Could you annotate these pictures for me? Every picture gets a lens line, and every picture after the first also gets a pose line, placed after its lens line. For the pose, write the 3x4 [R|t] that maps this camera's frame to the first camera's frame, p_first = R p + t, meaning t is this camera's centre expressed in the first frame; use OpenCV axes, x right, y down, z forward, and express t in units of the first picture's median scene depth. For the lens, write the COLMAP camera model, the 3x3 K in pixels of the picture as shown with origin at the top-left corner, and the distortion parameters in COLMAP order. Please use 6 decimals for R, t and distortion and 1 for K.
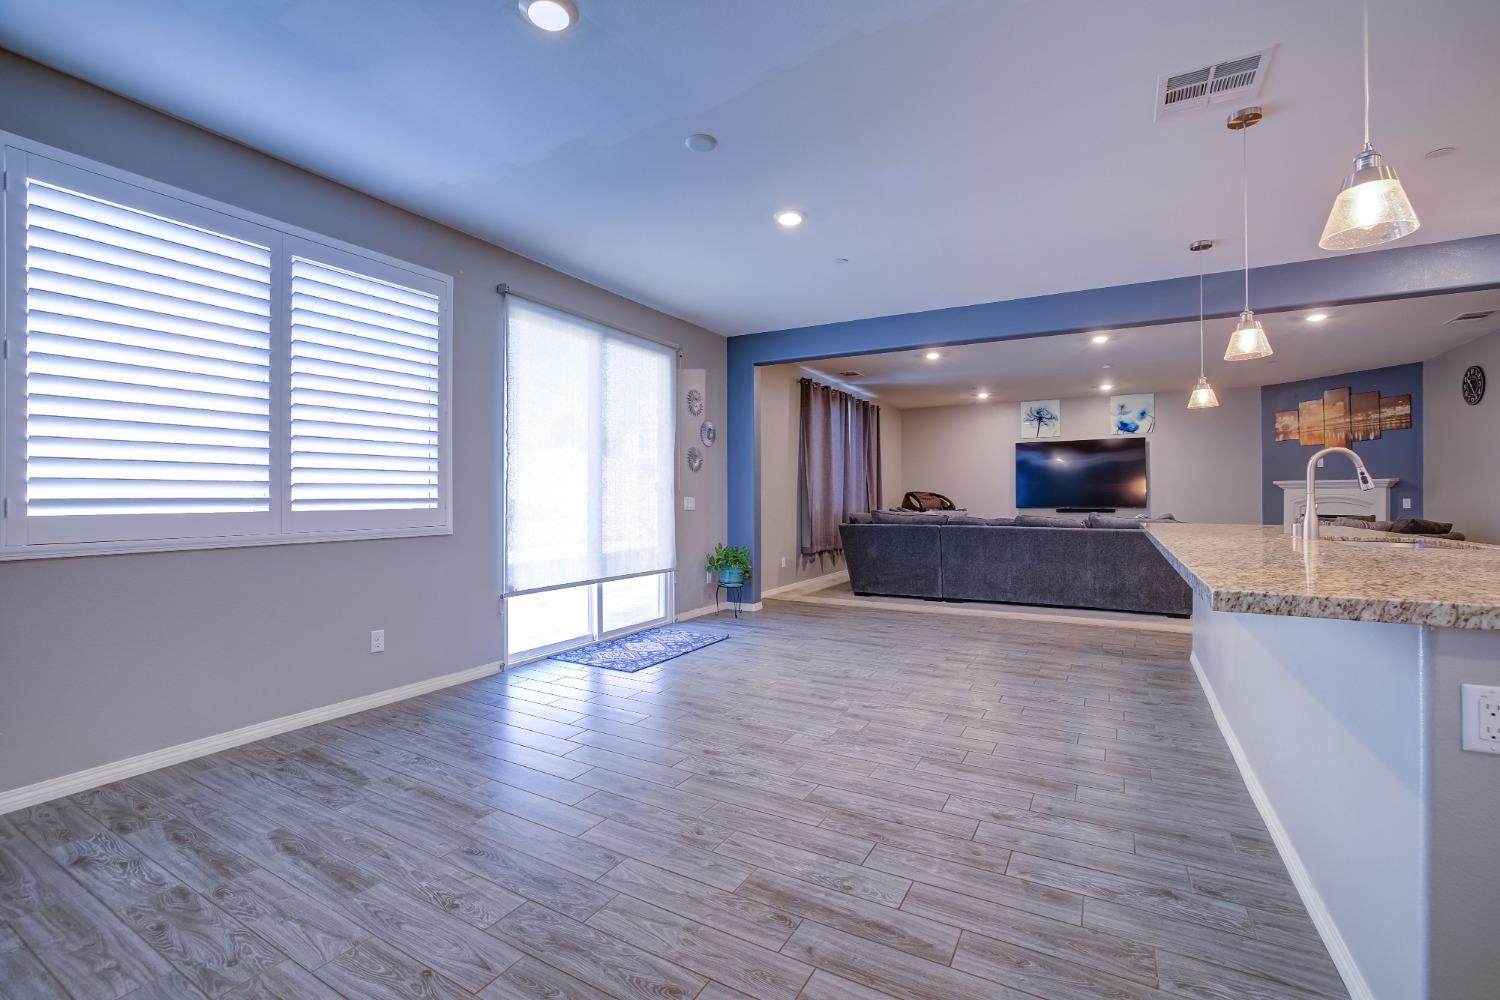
lens RADIAL K [[647.7, 0, 779.6], [0, 647.7, 495.4], [0, 0, 1]] dist [-0.028218, 0.009557]
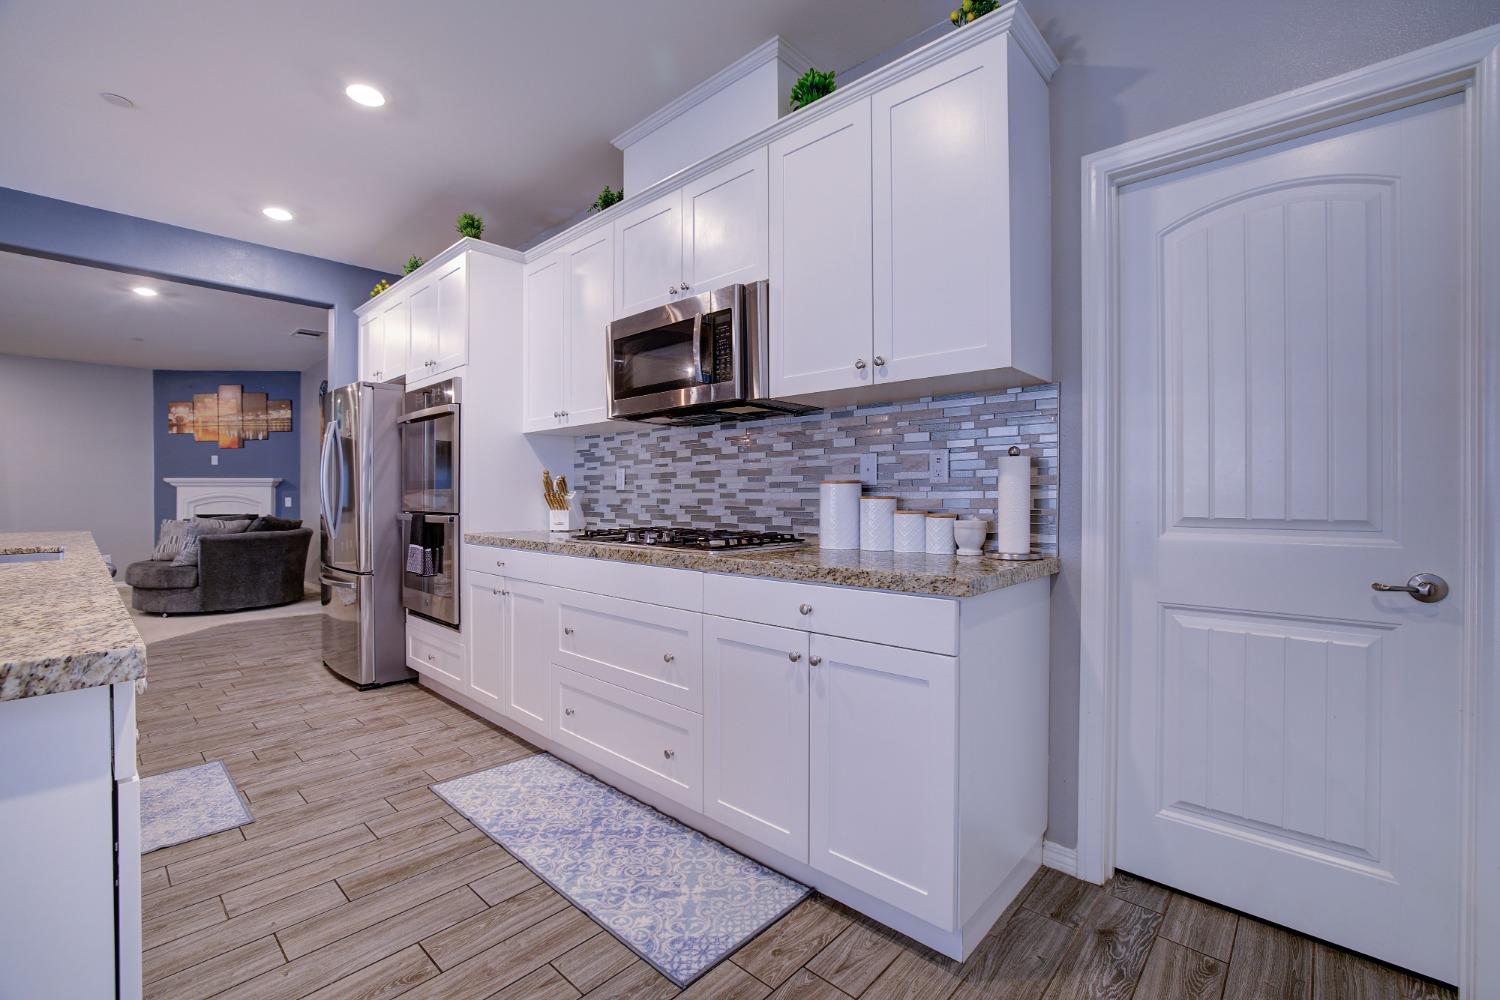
lens RADIAL K [[647.7, 0, 739.1], [0, 647.7, 489.2], [0, 0, 1]] dist [-0.028218, 0.009557]
pose [[0.273051, 0.010417, 0.961943, 0.164185], [-0.003520, 0.999945, -0.009830, -0.001080], [-0.961993, -0.000702, 0.273073, -0.015972]]
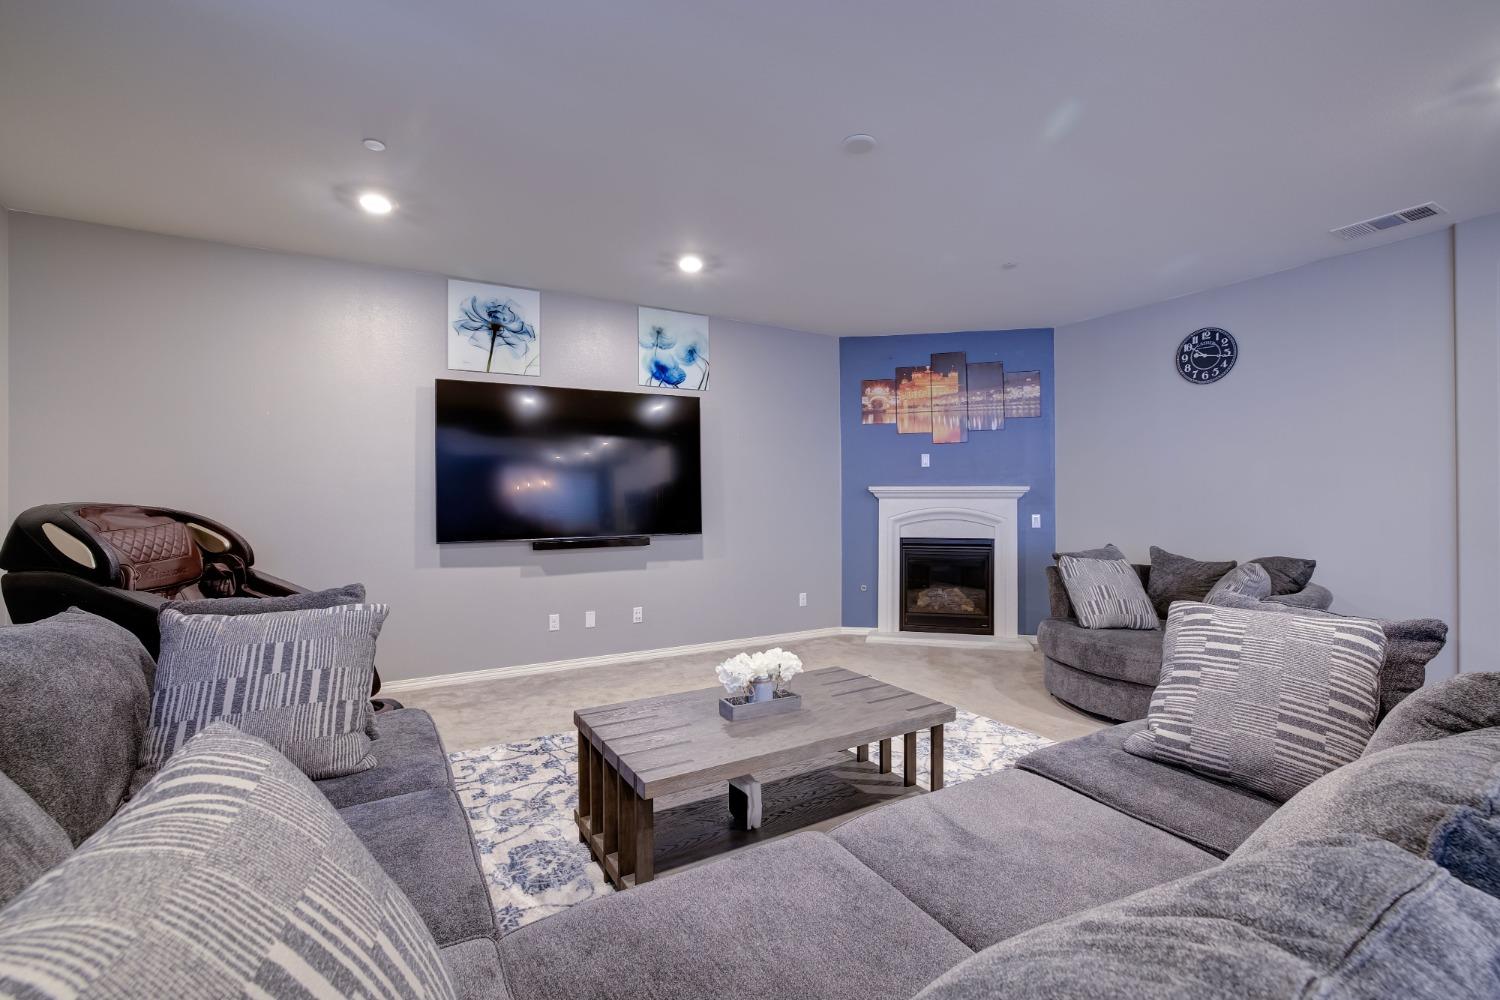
lens RADIAL K [[661.6, 0, 753.9], [0, 661.6, 498.9], [0, 0, 1]] dist [-0.025430, 0.006487]
pose [[0.531055, -0.005012, 0.847322, 0.180455], [-0.003748, 0.999959, 0.008264, -0.017128], [-0.847329, -0.007565, 0.531015, 0.872330]]
